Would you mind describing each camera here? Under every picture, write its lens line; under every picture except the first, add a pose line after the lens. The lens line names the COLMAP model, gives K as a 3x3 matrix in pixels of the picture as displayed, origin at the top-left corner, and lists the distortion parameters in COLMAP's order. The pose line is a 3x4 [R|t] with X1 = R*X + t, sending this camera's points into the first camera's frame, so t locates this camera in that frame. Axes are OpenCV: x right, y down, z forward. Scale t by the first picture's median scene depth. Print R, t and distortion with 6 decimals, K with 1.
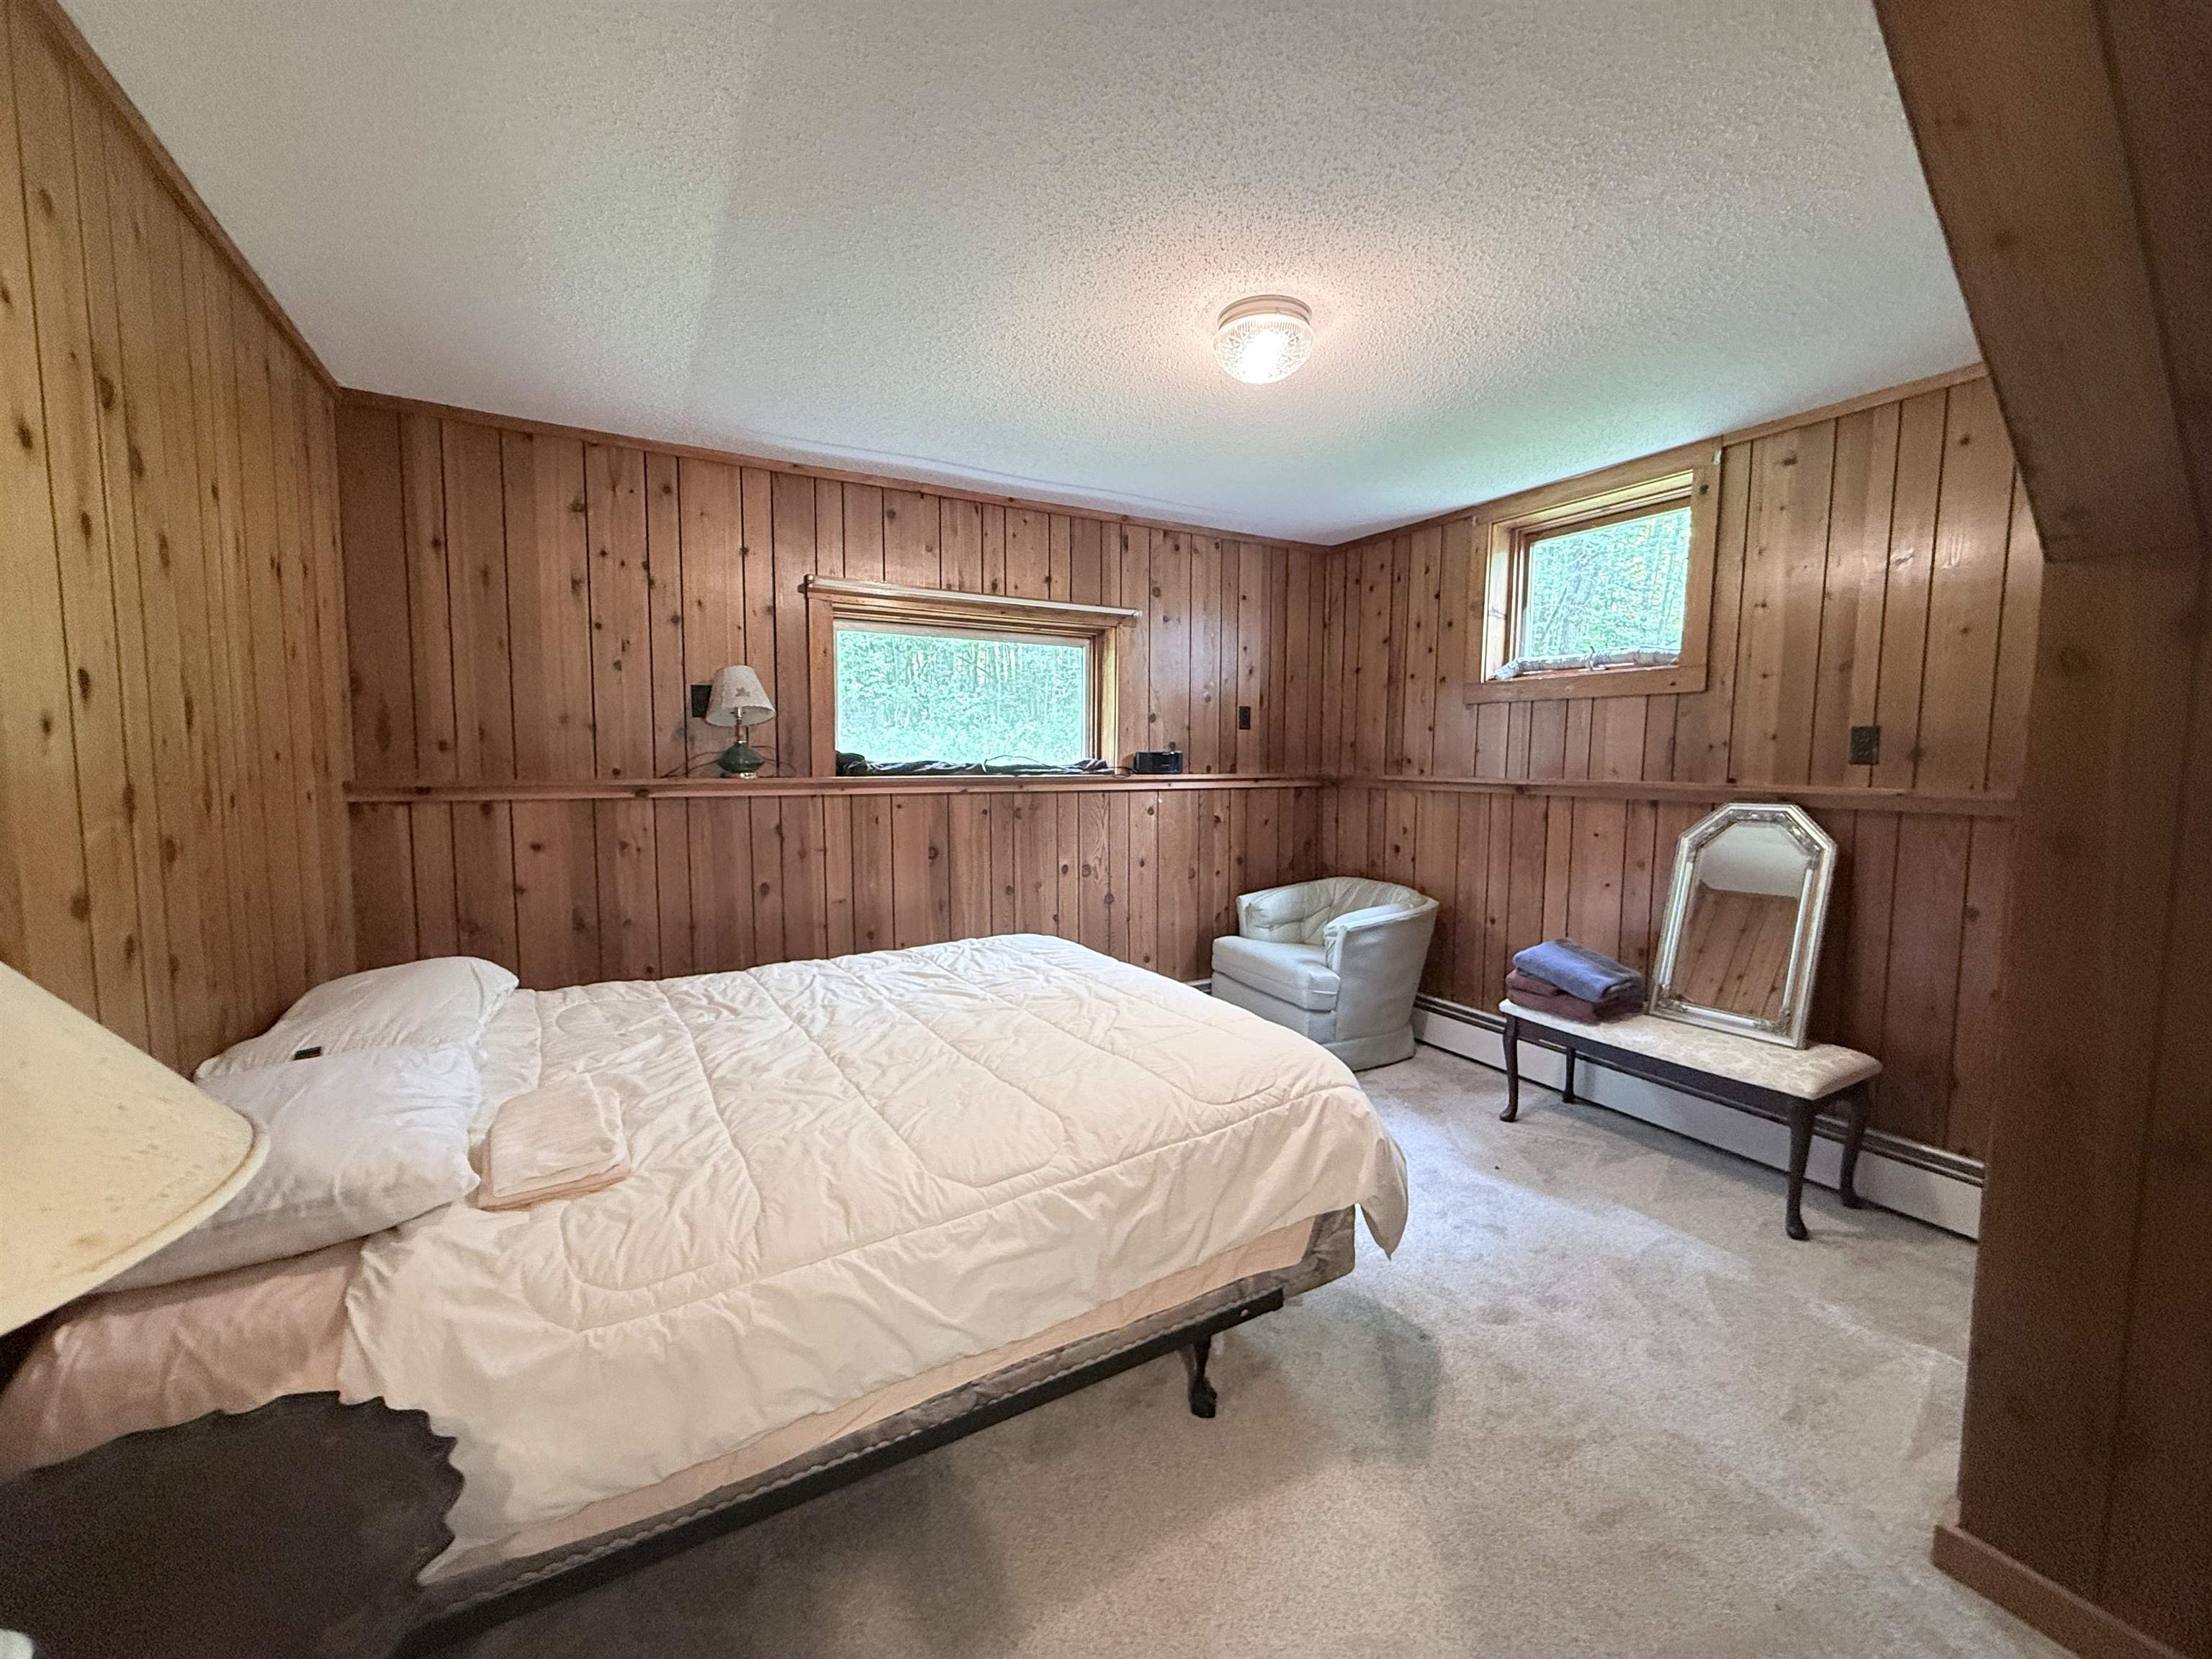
lens RADIAL K [[882.0, 0, 1102.6], [0, 882.0, 826.8], [0, 0, 1]] dist [0.000609, -0.000031]
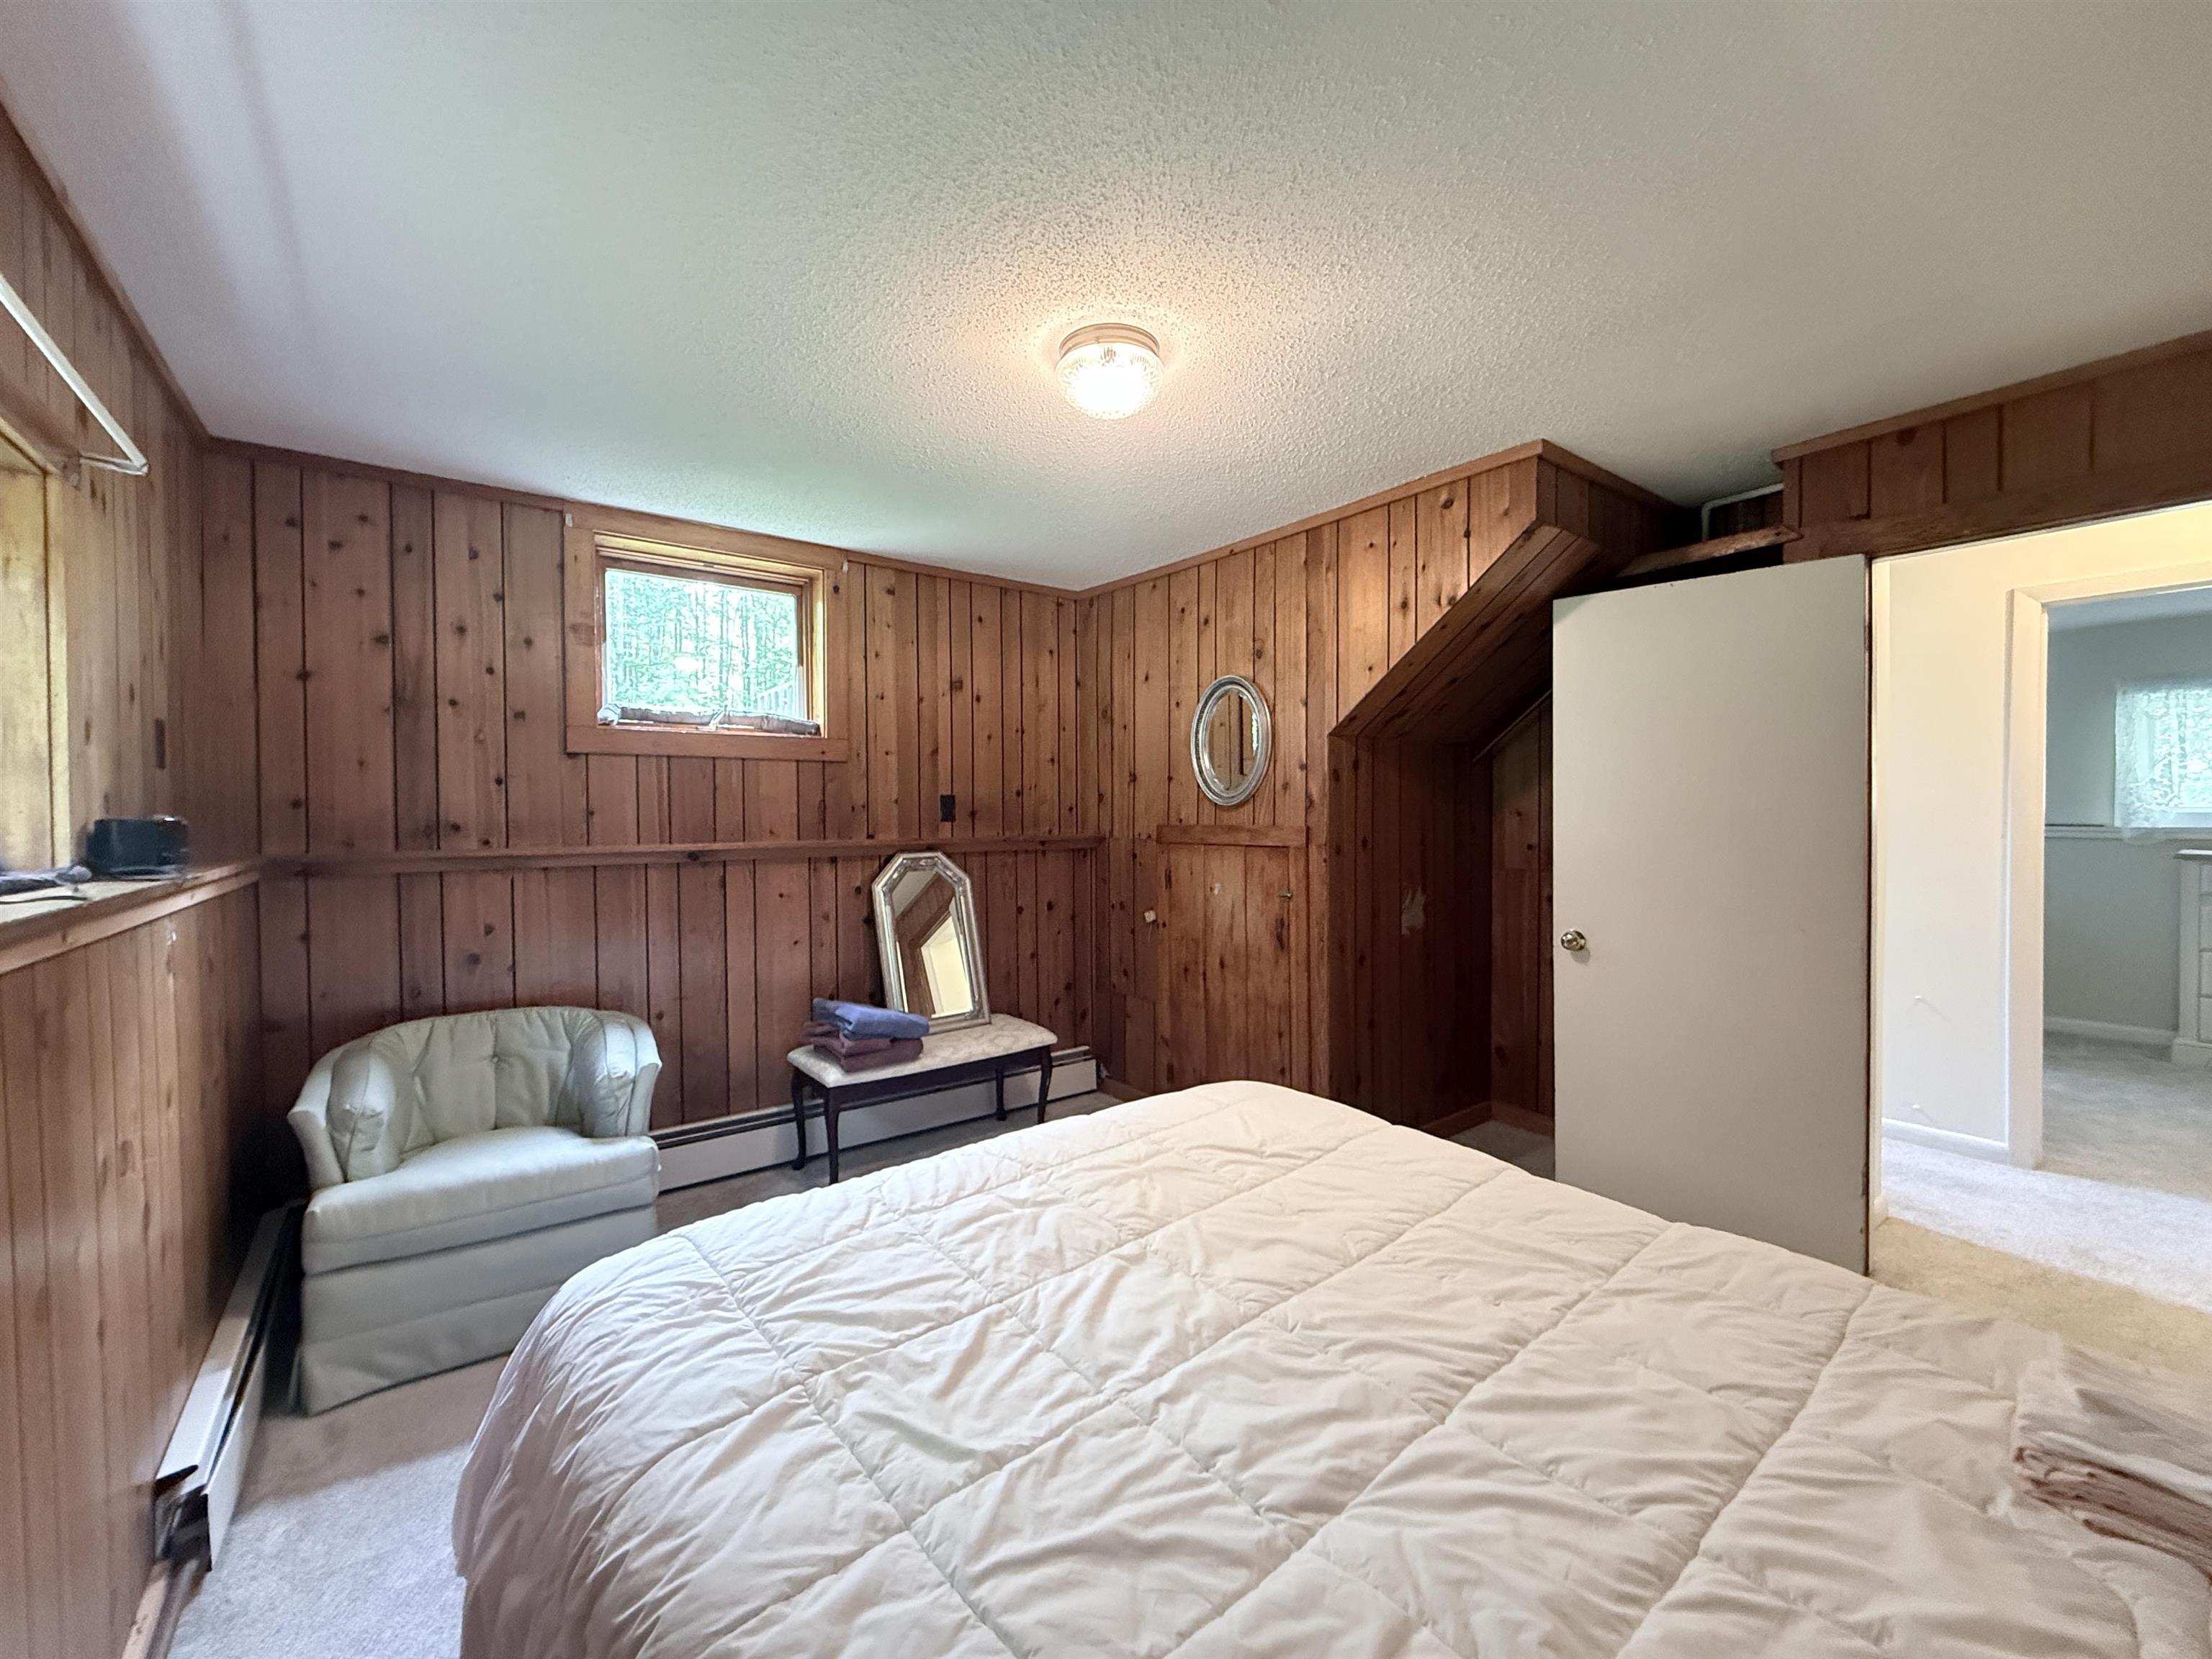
lens RADIAL K [[882.0, 0, 1102.6], [0, 882.0, 826.8], [0, 0, 1]] dist [0.000609, -0.000031]
pose [[-0.137486, -0.016709, 0.990363, -0.496310], [0.087672, 0.995728, 0.028970, -0.067310], [-0.986616, 0.090810, -0.135434, 0.785463]]
